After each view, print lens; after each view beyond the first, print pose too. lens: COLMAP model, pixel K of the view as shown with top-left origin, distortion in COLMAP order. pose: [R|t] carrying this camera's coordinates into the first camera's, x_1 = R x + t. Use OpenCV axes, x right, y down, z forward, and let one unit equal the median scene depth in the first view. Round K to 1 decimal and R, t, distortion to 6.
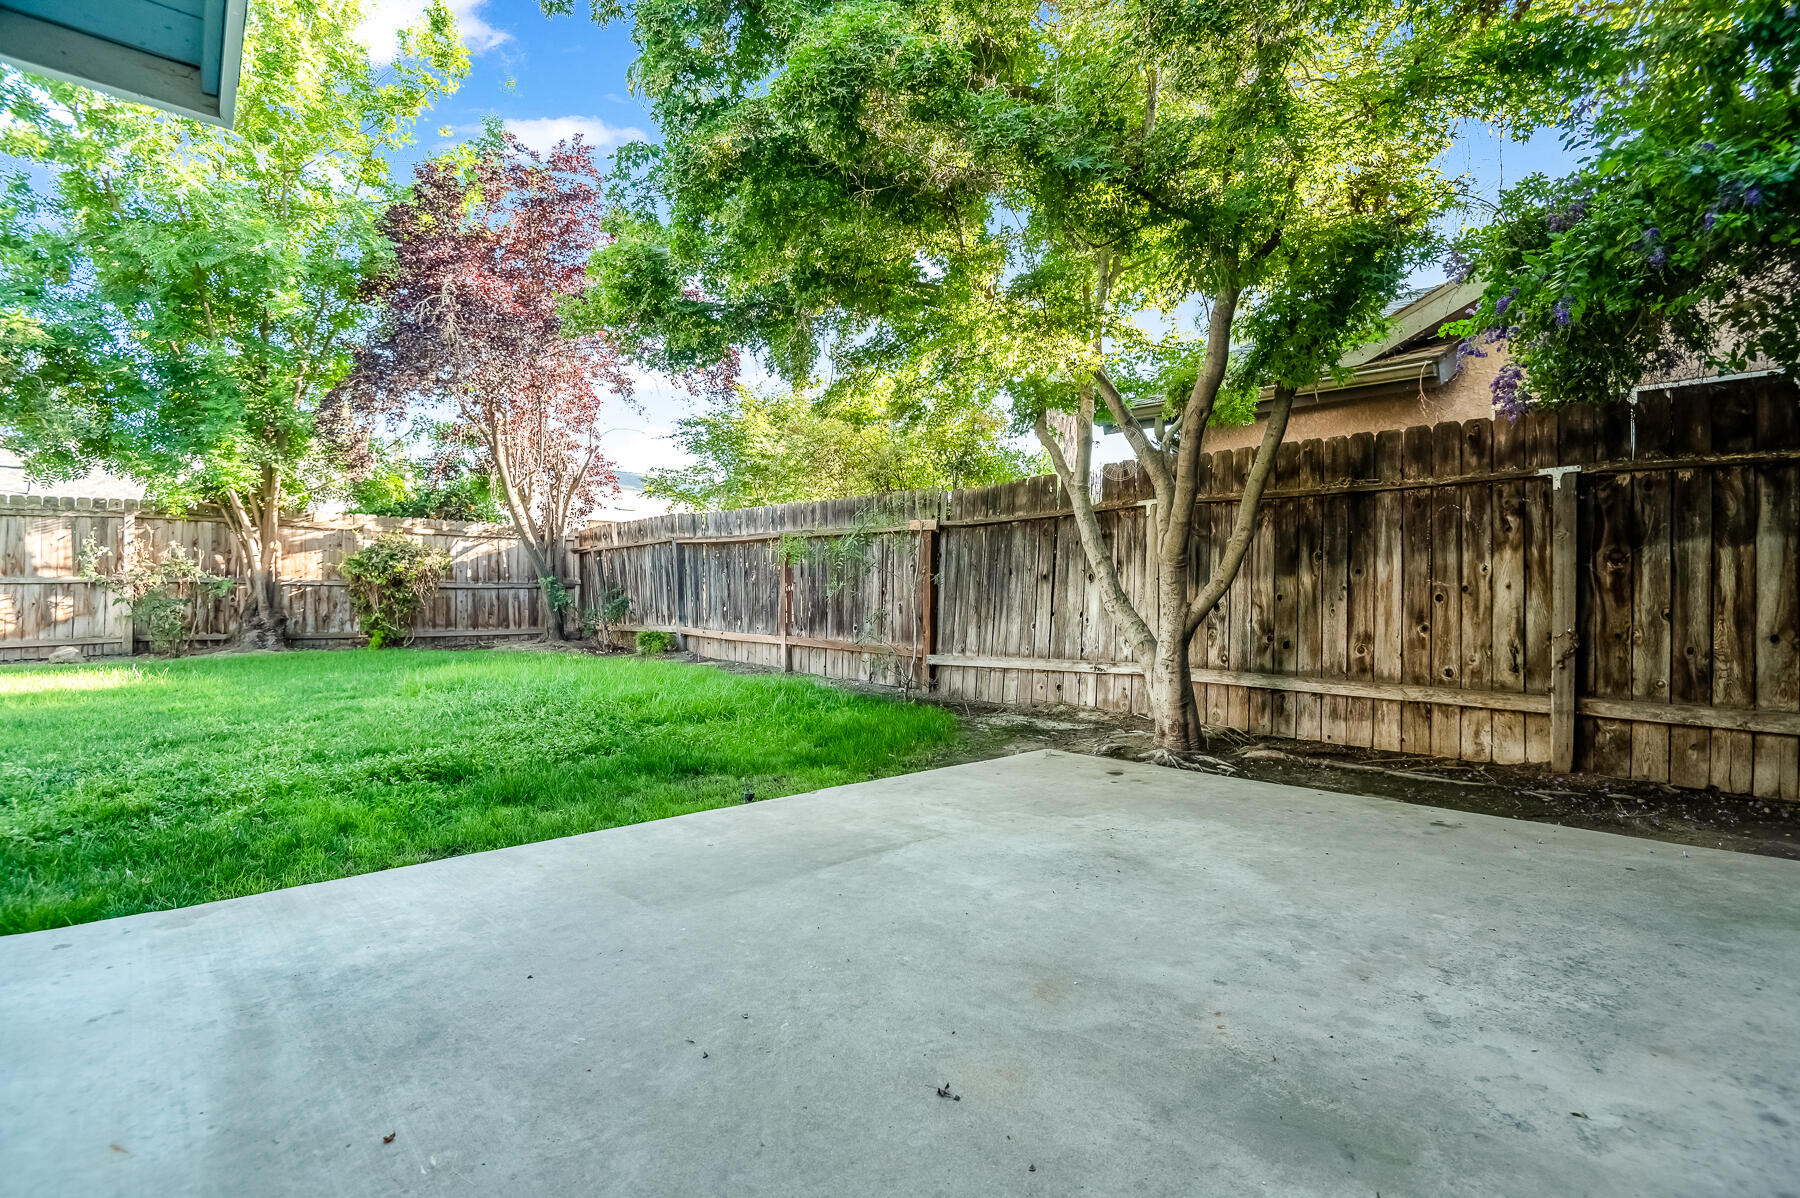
lens RADIAL K [[828.9, 0, 897.5], [0, 828.9, 590.2], [0, 0, 1]] dist [-0.011535, -0.005943]
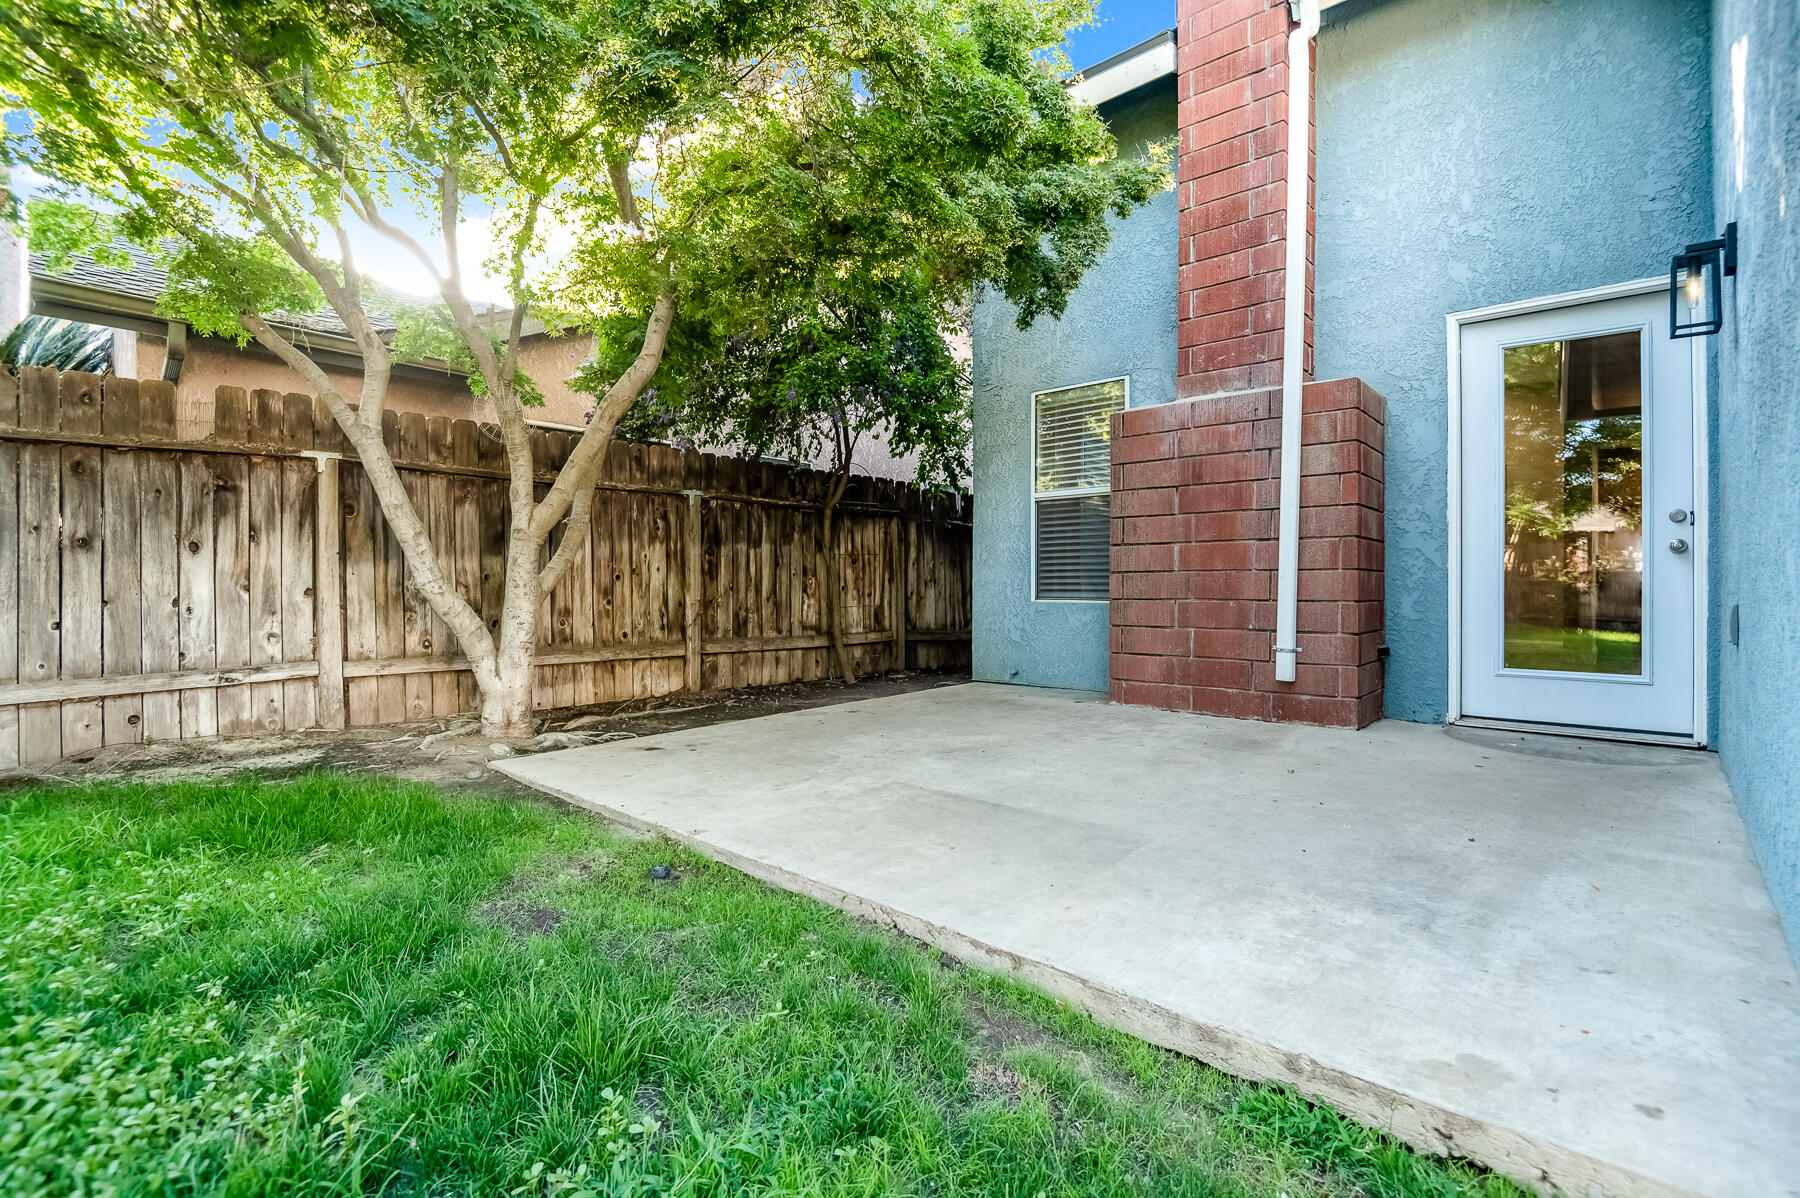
lens RADIAL K [[828.9, 0, 890.0], [0, 828.9, 597.1], [0, 0, 1]] dist [-0.011535, -0.005943]
pose [[-0.067635, -0.021032, 0.997488, -0.708630], [-0.008001, 0.999757, 0.020537, 0.010887], [-0.997678, -0.006592, -0.067787, 0.718900]]
